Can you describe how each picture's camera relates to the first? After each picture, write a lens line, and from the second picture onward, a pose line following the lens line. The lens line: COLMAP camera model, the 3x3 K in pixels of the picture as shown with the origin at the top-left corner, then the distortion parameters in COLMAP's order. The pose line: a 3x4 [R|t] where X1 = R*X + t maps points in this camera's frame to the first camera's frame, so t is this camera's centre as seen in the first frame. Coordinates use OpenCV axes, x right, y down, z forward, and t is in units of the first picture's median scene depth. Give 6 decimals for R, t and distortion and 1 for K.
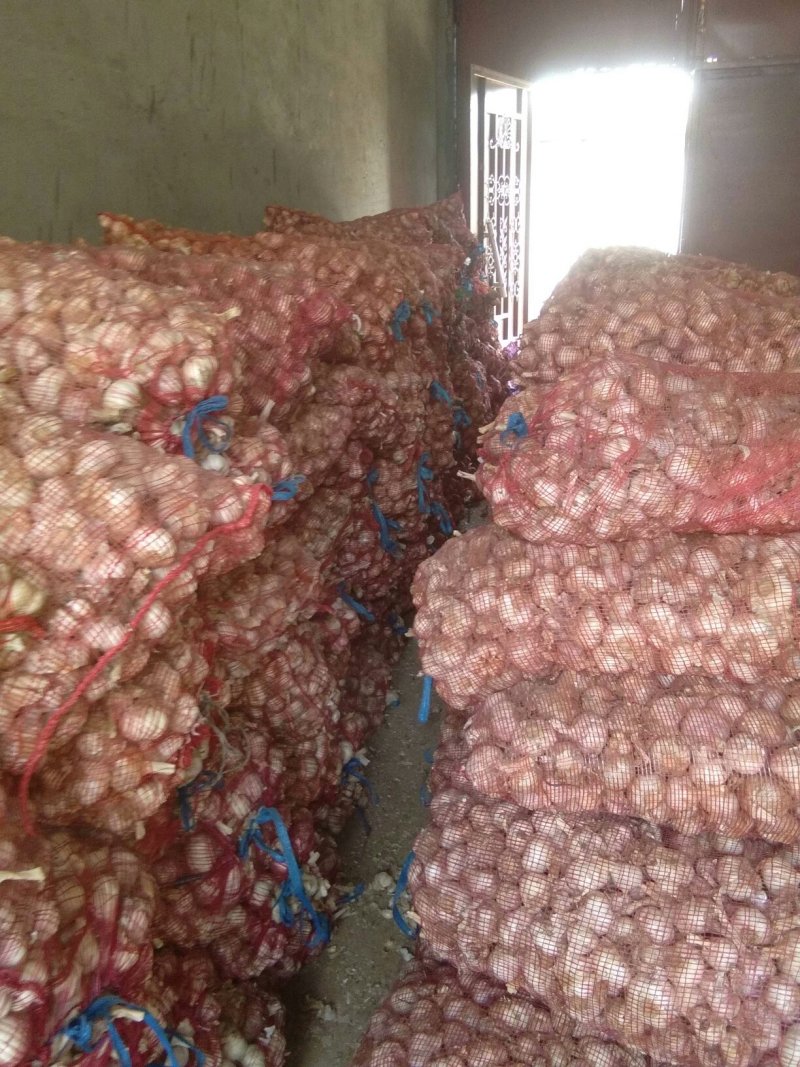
lens RADIAL K [[889.2, 0, 403.9], [0, 889.2, 534.0], [0, 0, 1]] dist [0.060731, -0.074780]
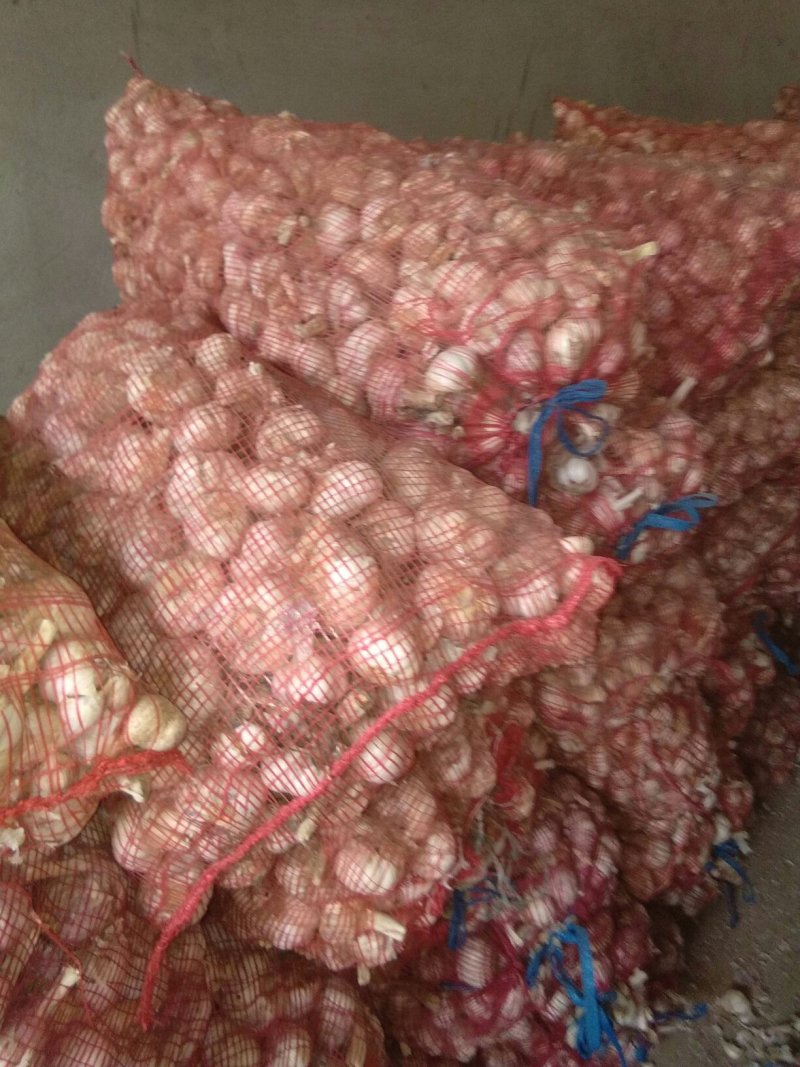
lens RADIAL K [[889.2, 0, 399.0], [0, 889.2, 544.1], [0, 0, 1]] dist [0.060731, -0.074780]
pose [[0.866083, 0.204825, -0.456011, -0.003844], [-0.151565, 0.976859, 0.150910, -0.108527], [0.476369, -0.061585, 0.877086, 0.322020]]
